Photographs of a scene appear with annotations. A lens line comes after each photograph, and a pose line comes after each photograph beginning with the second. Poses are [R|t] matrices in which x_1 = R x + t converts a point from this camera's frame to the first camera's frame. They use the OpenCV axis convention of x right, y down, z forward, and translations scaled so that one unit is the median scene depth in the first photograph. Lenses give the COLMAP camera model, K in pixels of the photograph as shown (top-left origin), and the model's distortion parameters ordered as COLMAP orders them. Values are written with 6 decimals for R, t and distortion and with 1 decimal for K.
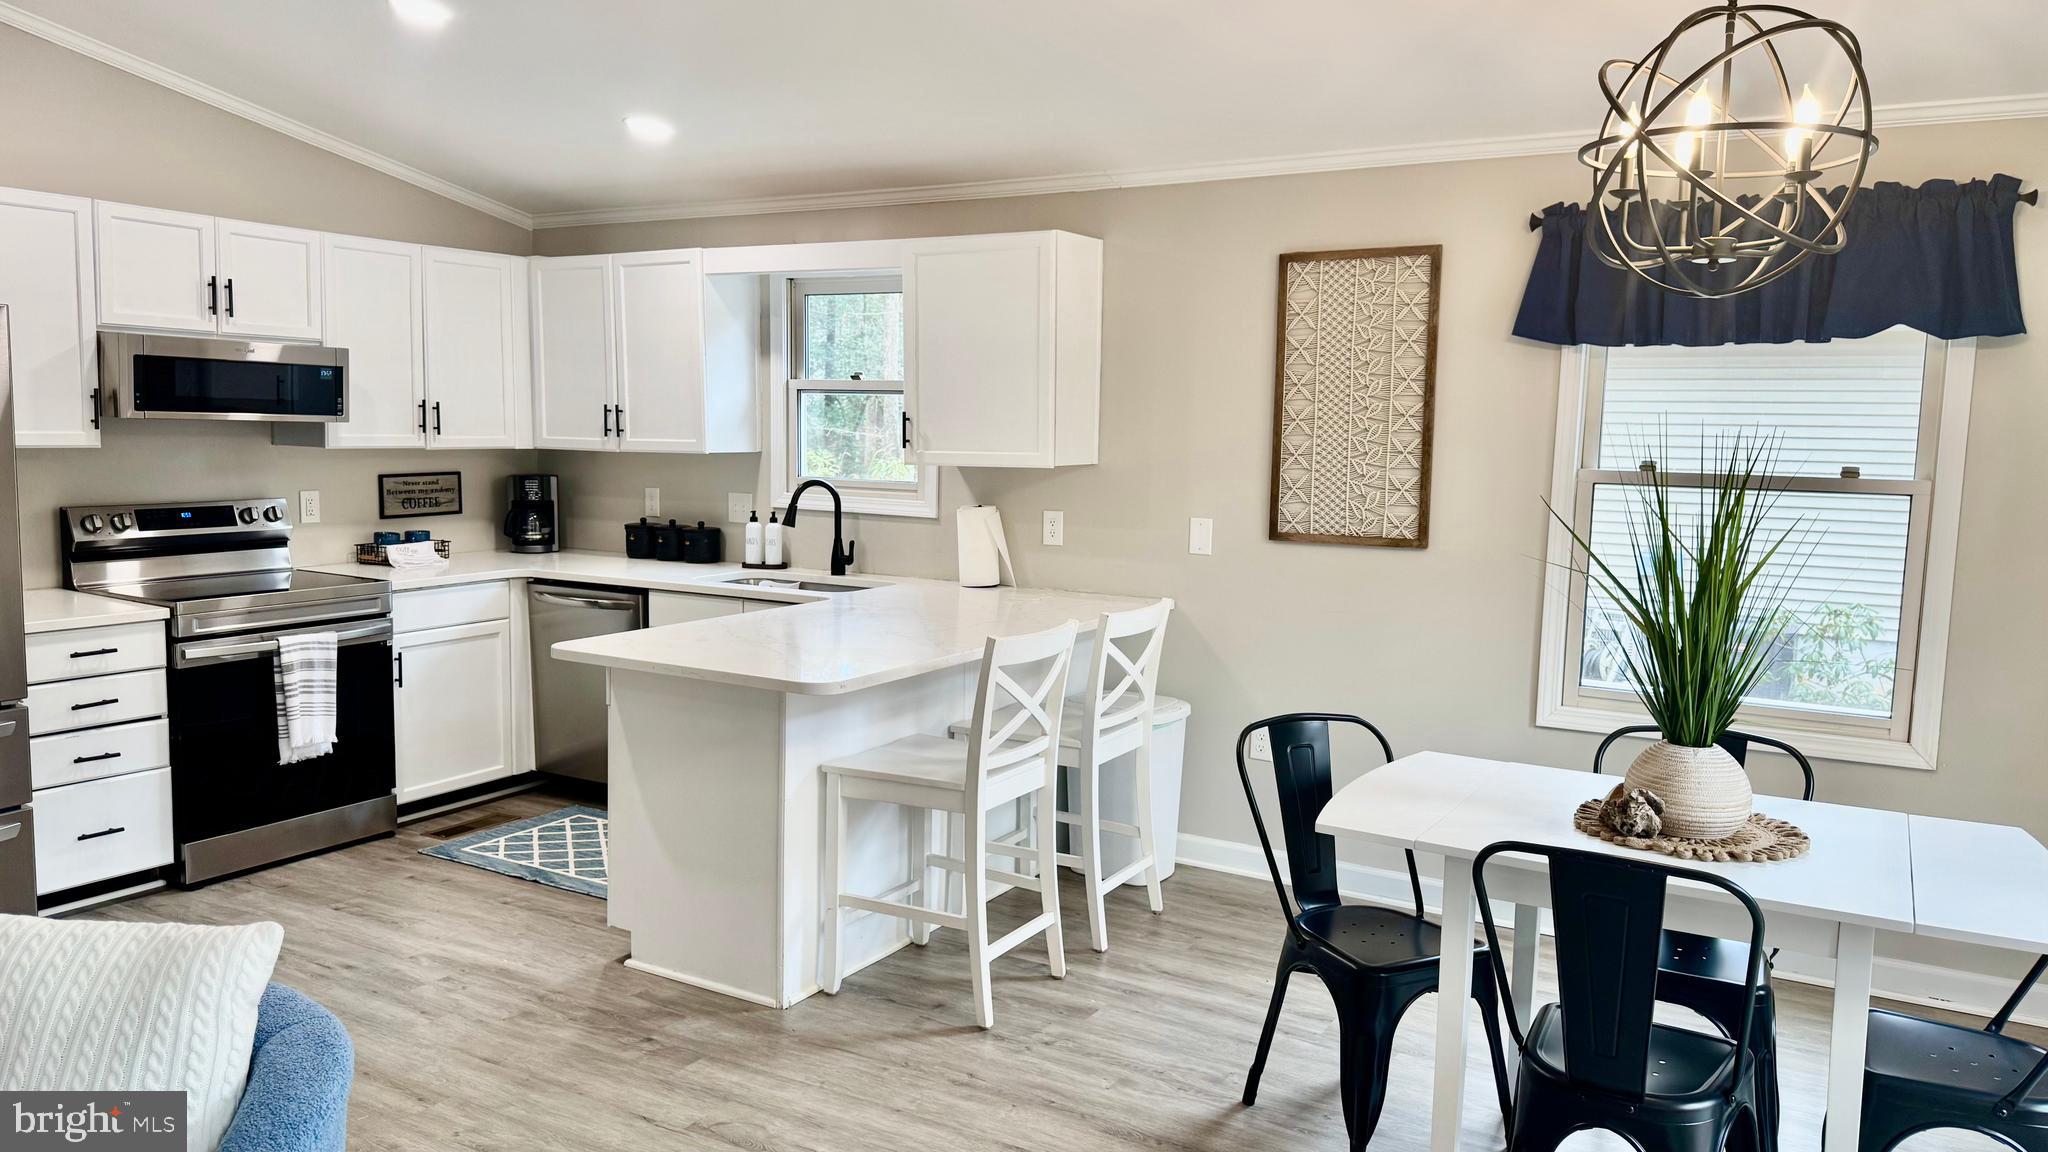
lens RADIAL K [[1431.5, 0, 1023.7], [0, 1431.5, 565.8], [0, 0, 1]] dist [0.075216, -0.109326]
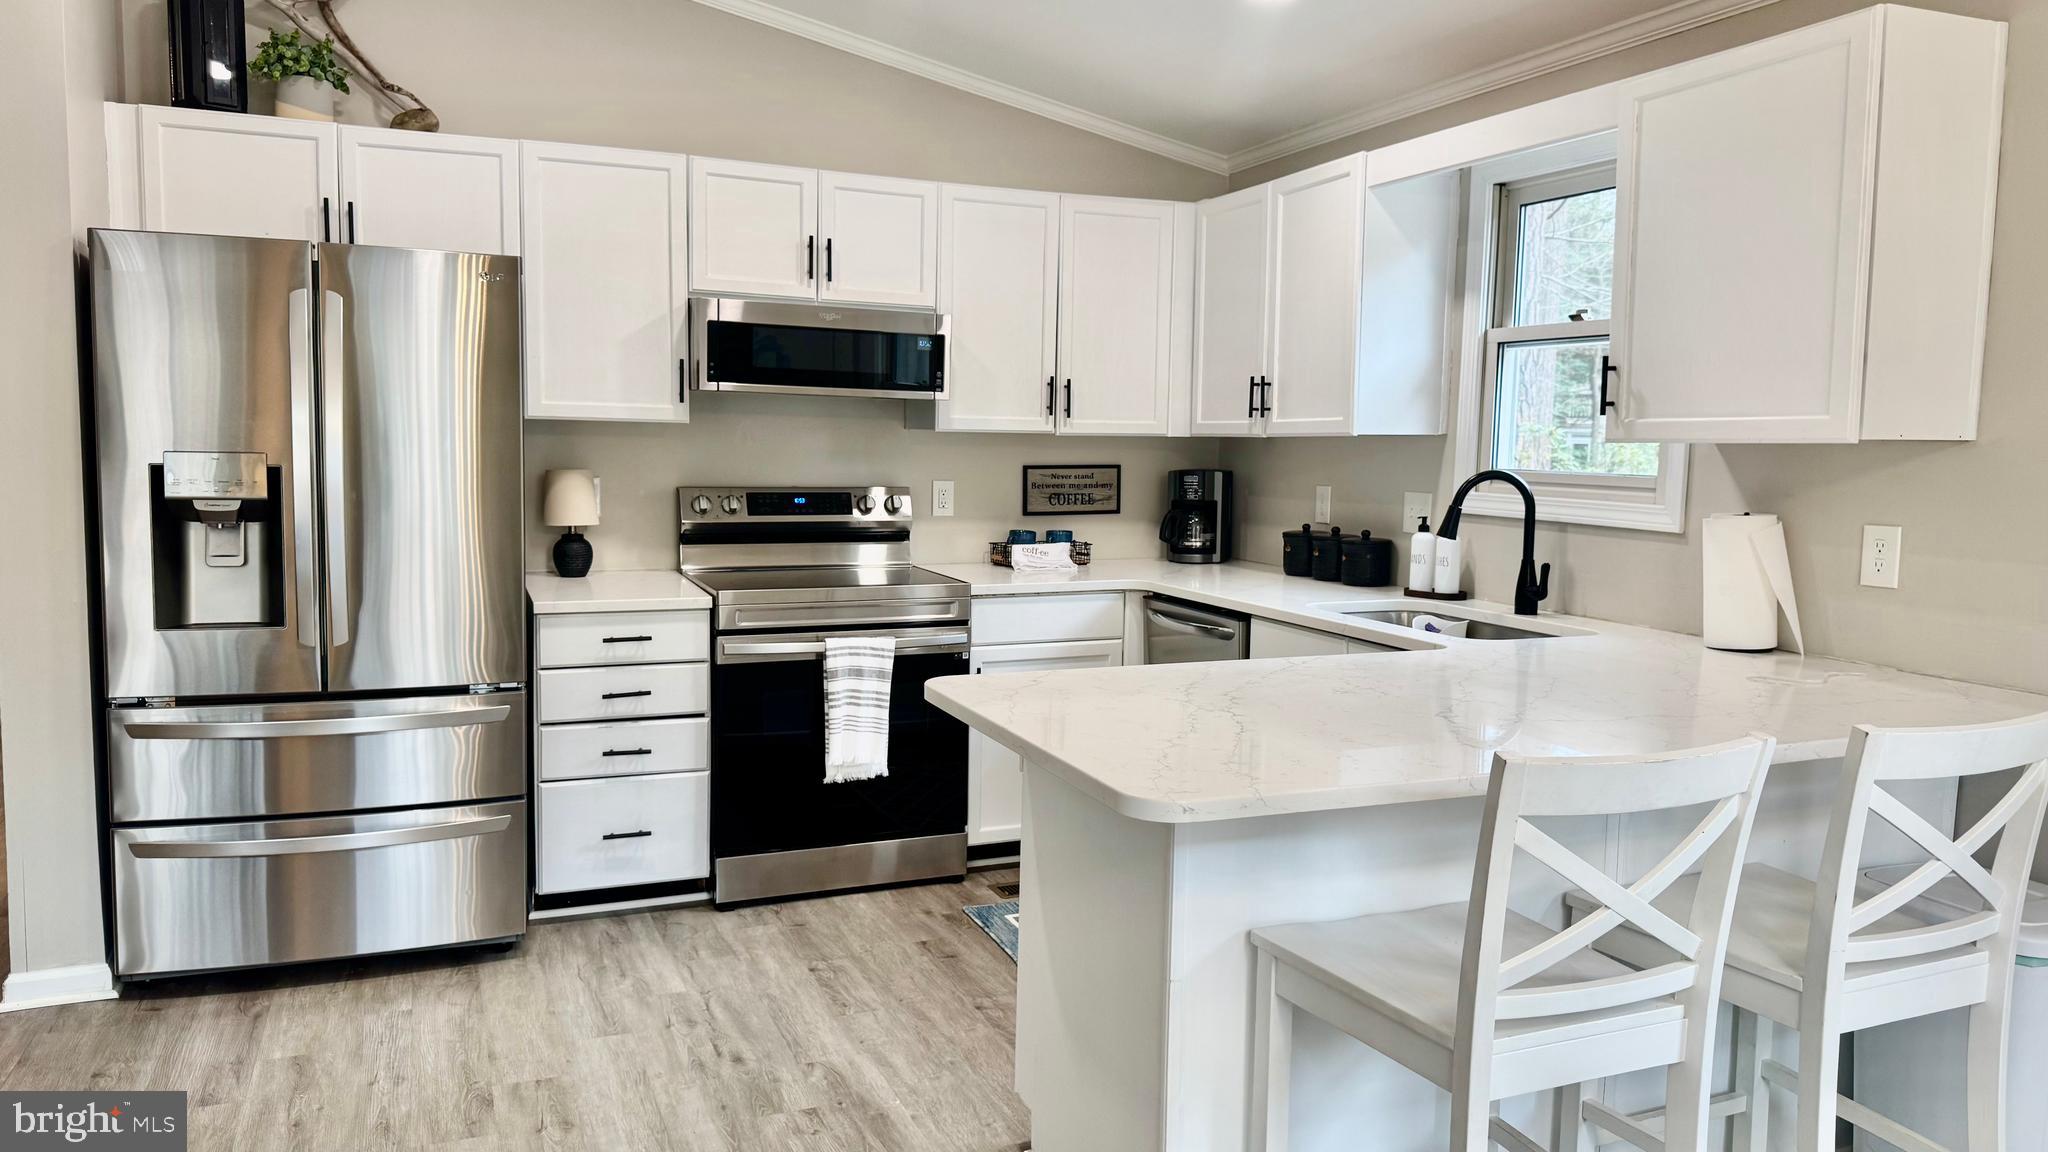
lens RADIAL K [[1431.5, 0, 1032.0], [0, 1431.5, 576.4], [0, 0, 1]] dist [0.075216, -0.109326]
pose [[0.801575, 0.053509, -0.595495, 0.101877], [-0.061223, 0.998098, 0.007276, -0.002389], [0.594752, 0.030626, 0.803326, 0.380786]]
